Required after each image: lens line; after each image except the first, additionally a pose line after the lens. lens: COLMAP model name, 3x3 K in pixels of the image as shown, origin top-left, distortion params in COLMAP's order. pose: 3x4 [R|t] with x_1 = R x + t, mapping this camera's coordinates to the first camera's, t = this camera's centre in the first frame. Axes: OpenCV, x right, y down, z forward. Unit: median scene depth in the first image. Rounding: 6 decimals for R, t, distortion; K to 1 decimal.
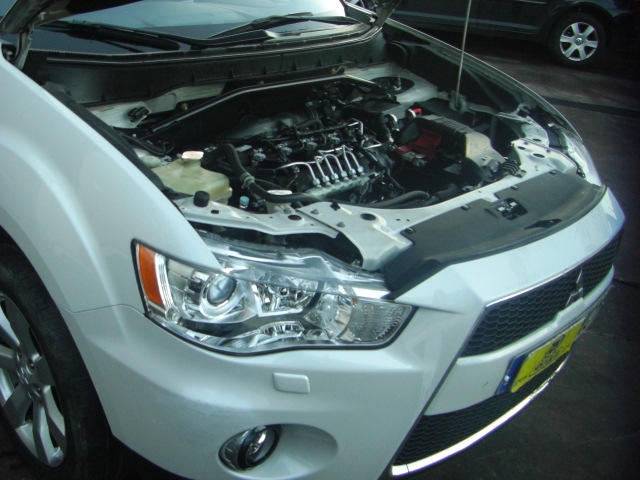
lens RADIAL K [[726.2, 0, 238.3], [0, 726.2, 242.6], [0, 0, 1]] dist [-0.182947, 0.134187]
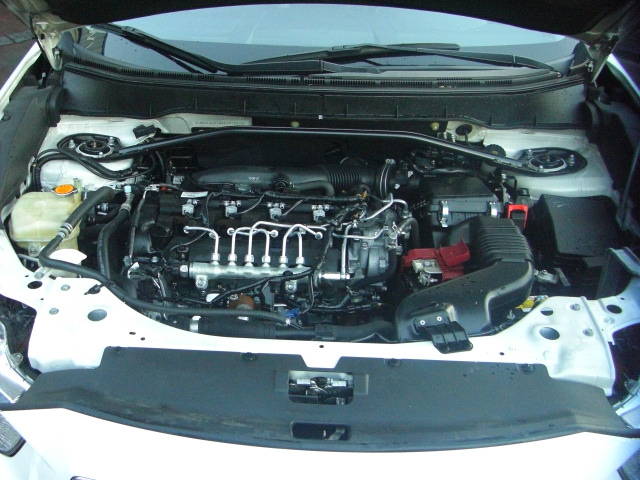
lens RADIAL K [[726.2, 0, 238.3], [0, 726.2, 242.6], [0, 0, 1]] dist [-0.182947, 0.134187]
pose [[0.682632, 0.311142, -0.661215, 0.614875], [-0.269894, 0.948201, 0.167550, -0.225654], [0.679096, 0.064083, 0.731247, 0.372266]]
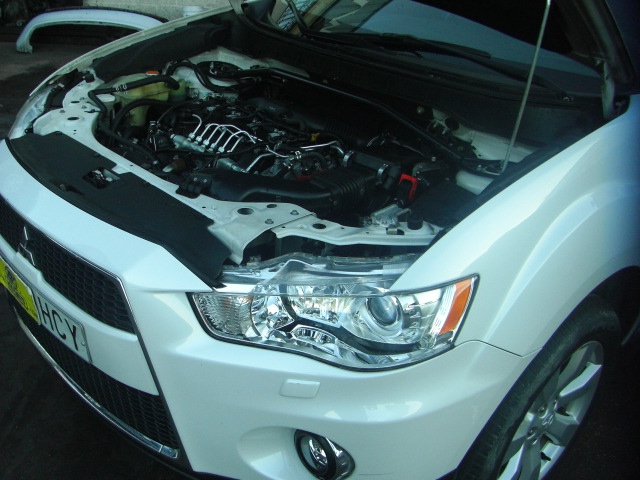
lens RADIAL K [[726.2, 0, 238.3], [0, 726.2, 242.6], [0, 0, 1]] dist [-0.182947, 0.134187]
pose [[-0.056045, 0.384296, -0.921507, 1.139545], [-0.475987, 0.801039, 0.363006, -0.370847], [0.877665, 0.458970, 0.138025, 0.900148]]
